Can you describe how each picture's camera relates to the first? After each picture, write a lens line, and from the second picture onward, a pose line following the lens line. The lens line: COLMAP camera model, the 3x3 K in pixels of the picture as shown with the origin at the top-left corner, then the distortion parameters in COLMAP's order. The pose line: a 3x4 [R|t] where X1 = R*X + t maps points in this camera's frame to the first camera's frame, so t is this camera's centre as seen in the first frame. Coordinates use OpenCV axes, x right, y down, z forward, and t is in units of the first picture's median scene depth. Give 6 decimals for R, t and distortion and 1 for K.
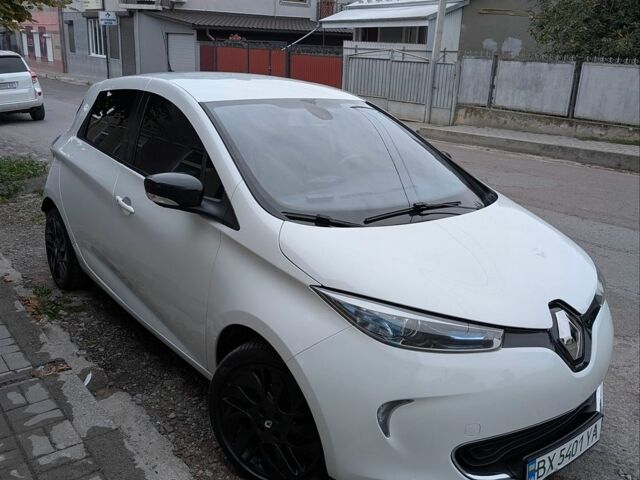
lens RADIAL K [[613.2, 0, 319.5], [0, 613.2, 240.6], [0, 0, 1]] dist [-0.010444, 0.000000]
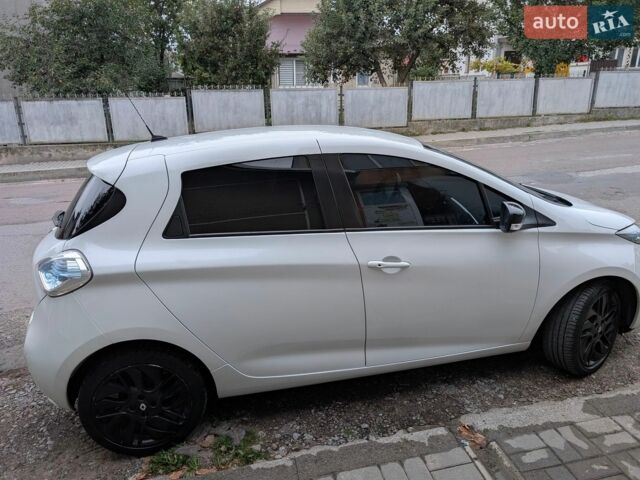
lens RADIAL K [[458.0, 0, 321.0], [0, 458.0, 240.1], [0, 0, 1]] dist [-0.008714, 0.000000]
pose [[0.435077, -0.322115, 0.840803, -0.251256], [0.299298, 0.932455, 0.202355, -0.071477], [-0.849193, 0.163610, 0.502099, 0.186085]]
